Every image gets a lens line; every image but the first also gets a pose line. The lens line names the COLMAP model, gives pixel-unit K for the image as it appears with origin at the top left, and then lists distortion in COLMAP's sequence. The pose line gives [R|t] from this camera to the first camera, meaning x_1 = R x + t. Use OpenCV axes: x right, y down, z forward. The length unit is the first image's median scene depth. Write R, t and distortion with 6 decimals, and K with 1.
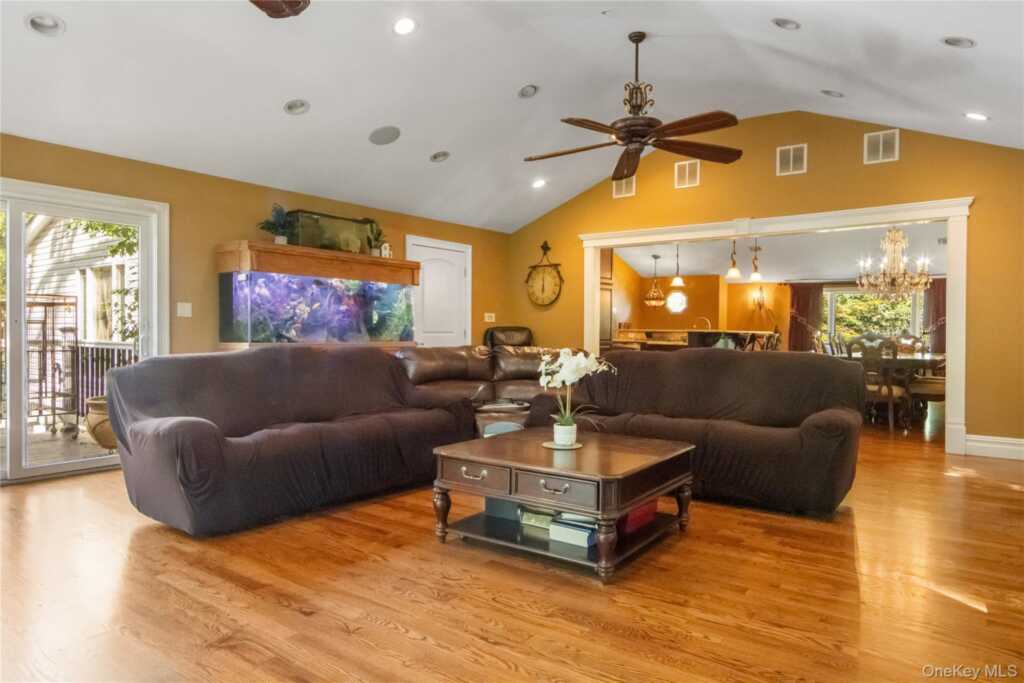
lens RADIAL K [[652.5, 0, 515.8], [0, 652.5, 340.4], [0, 0, 1]] dist [-0.001010, -0.003040]
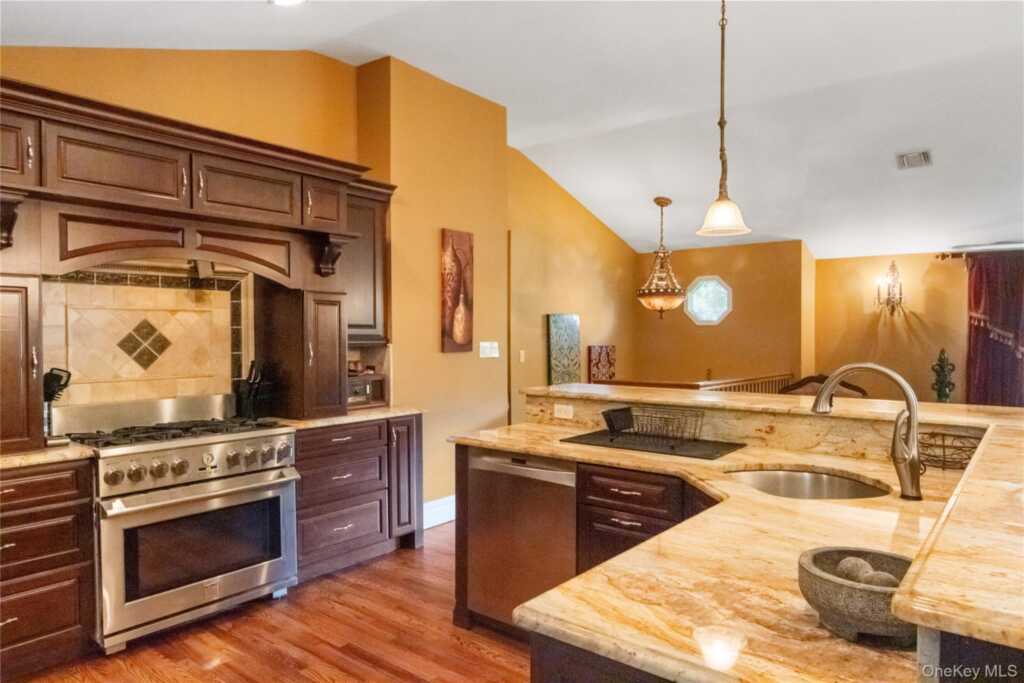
lens RADIAL K [[652.5, 0, 510.6], [0, 652.5, 349.7], [0, 0, 1]] dist [-0.001010, -0.003040]
pose [[0.999016, -0.014994, -0.041743, 0.126306], [0.015202, 0.999874, 0.004668, -0.028258], [0.041667, -0.005298, 0.999117, 0.538842]]
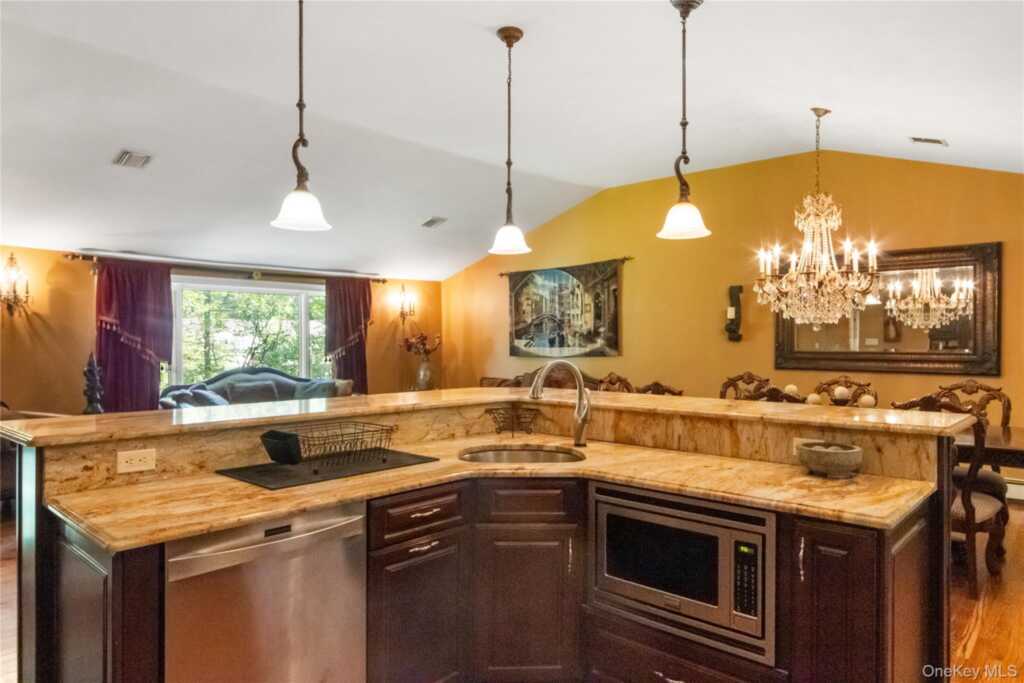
lens RADIAL K [[652.5, 0, 516.8], [0, 652.5, 343.1], [0, 0, 1]] dist [-0.001010, -0.003040]
pose [[0.092950, -0.019461, 0.995481, 0.003821], [0.015059, 0.999722, 0.018138, -0.032139], [-0.995557, 0.013306, 0.093217, 0.668400]]
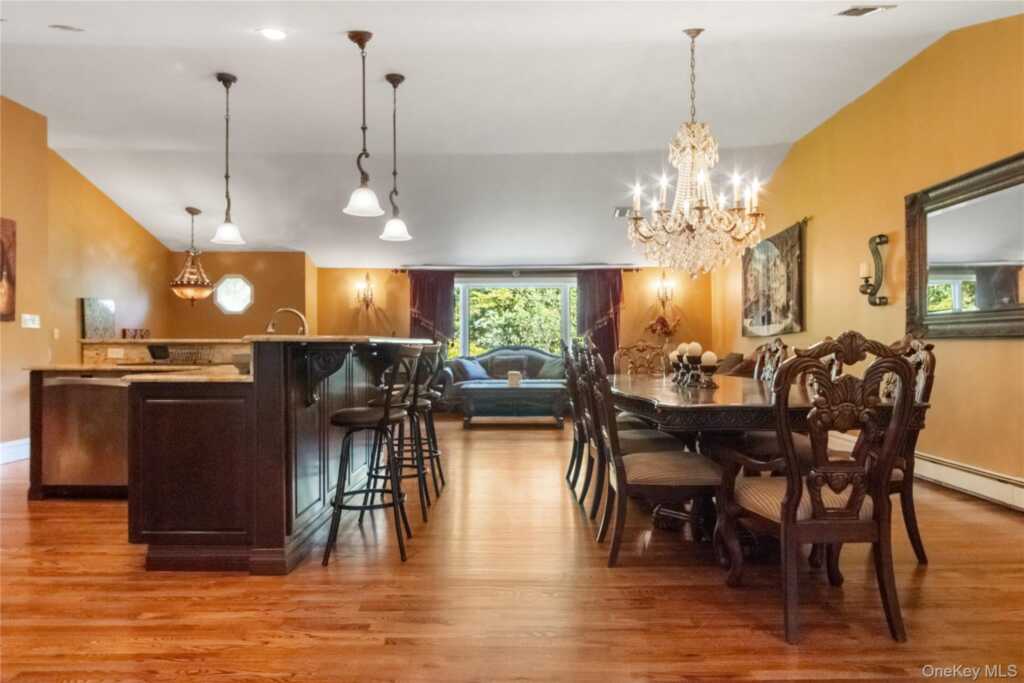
lens RADIAL K [[652.5, 0, 518.8], [0, 652.5, 345.6], [0, 0, 1]] dist [-0.001010, -0.003040]
pose [[0.801030, -0.017177, 0.598378, 0.101349], [0.022987, 0.999734, -0.002074, -0.004293], [-0.598183, 0.015417, 0.801211, 0.381715]]
